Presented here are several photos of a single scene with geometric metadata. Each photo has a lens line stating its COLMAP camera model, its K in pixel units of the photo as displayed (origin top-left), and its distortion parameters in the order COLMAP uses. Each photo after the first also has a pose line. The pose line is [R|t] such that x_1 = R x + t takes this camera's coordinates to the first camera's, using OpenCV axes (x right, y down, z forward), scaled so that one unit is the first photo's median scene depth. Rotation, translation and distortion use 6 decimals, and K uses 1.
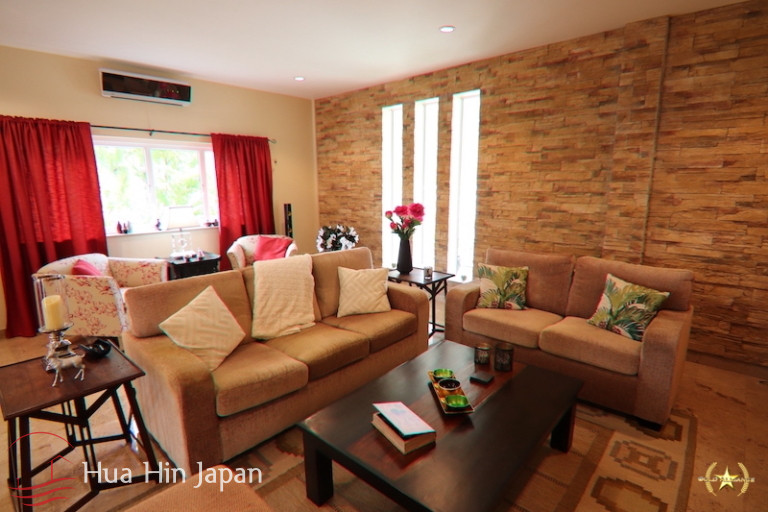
lens RADIAL K [[390.0, 0, 384.0], [0, 390.0, 256.0], [0, 0, 1]] dist [0.000254, -0.013979]
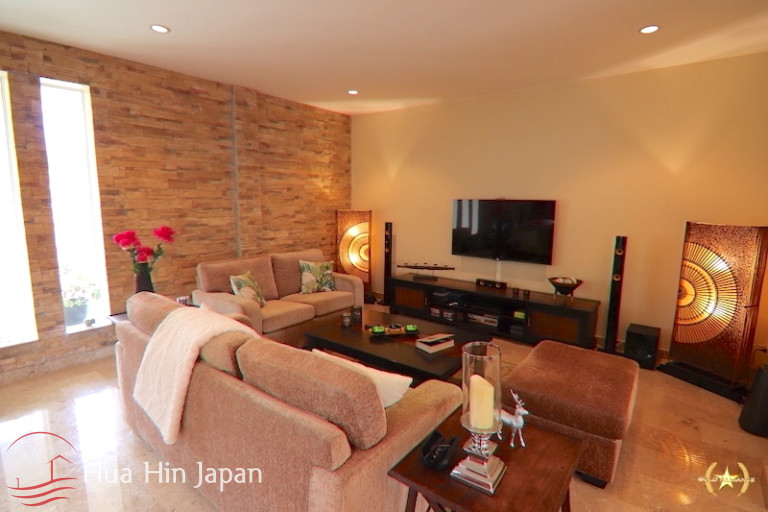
lens RADIAL K [[390.0, 0, 384.0], [0, 390.0, 256.0], [0, 0, 1]] dist [0.000254, -0.013979]
pose [[-0.078890, -0.142055, 0.986710, -0.730095], [0.172703, 0.972881, 0.153872, -0.112213], [-0.981809, 0.182547, -0.052217, 0.567127]]
